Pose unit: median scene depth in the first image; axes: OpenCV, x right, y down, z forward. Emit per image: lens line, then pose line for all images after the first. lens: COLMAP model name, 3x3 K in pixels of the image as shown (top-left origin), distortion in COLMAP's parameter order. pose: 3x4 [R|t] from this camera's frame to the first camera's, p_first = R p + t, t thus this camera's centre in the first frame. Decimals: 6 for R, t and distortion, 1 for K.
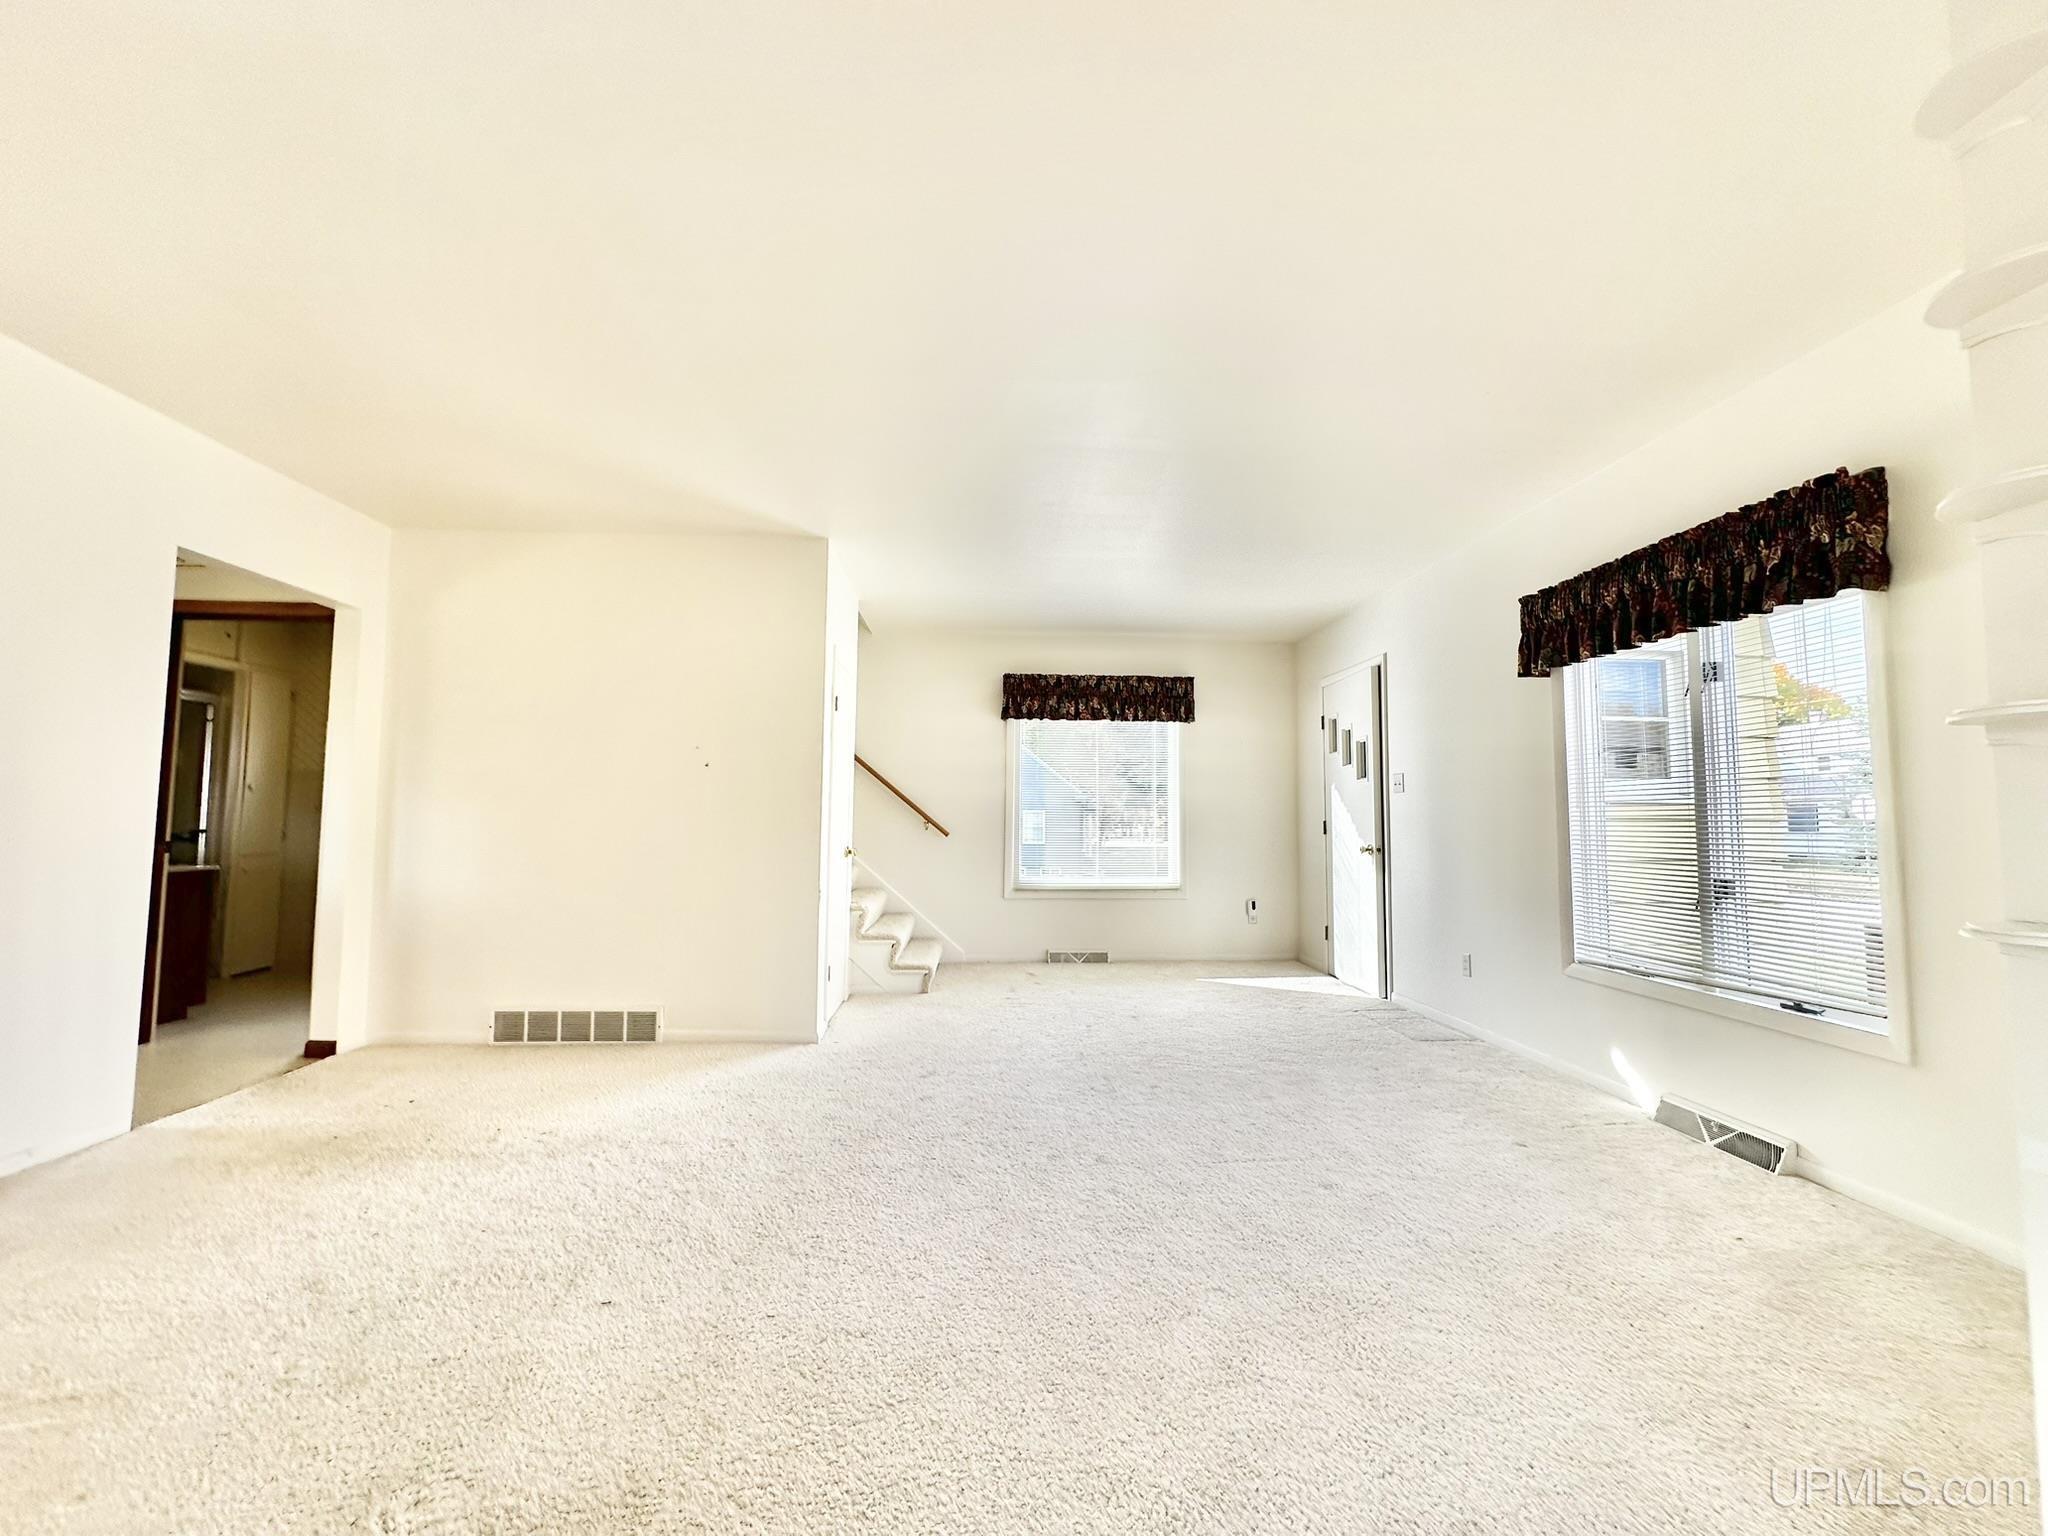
lens RADIAL K [[814.8, 0, 1025.9], [0, 814.8, 766.6], [0, 0, 1]] dist [0.003518, -0.001322]
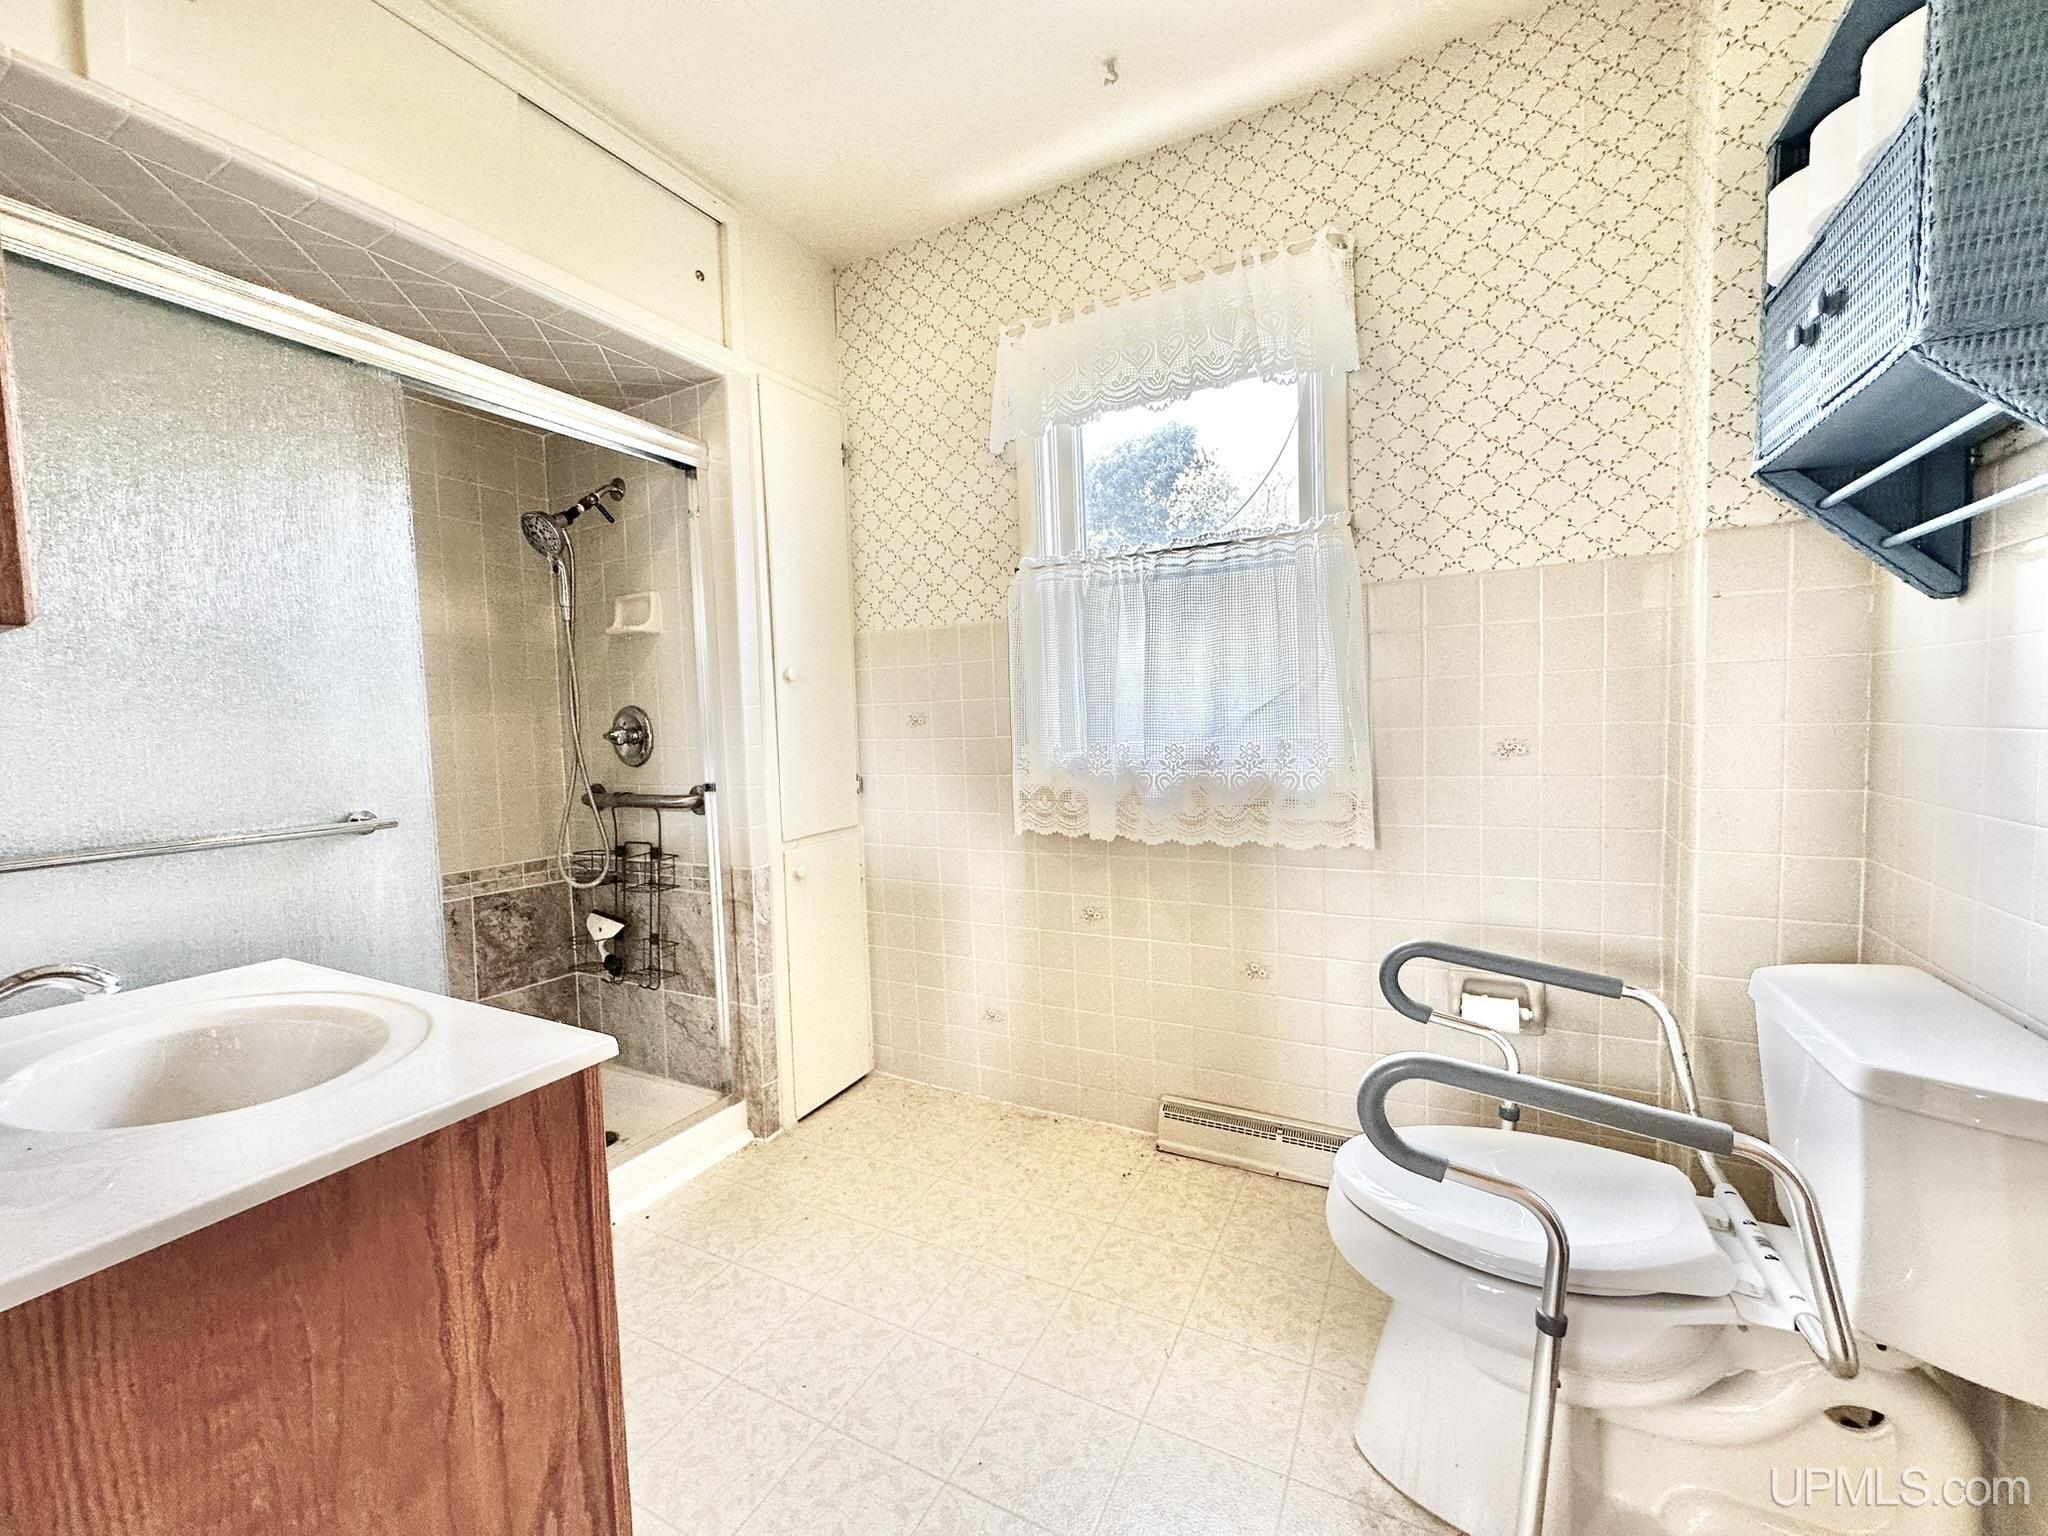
lens RADIAL K [[814.8, 0, 1023.2], [0, 814.8, 767.4], [0, 0, 1]] dist [0.003518, -0.001322]
pose [[0.859881, -0.006051, -0.510458, -0.620544], [0.072300, 0.991294, 0.110041, 0.032179], [0.505348, -0.131528, 0.852833, 0.683121]]
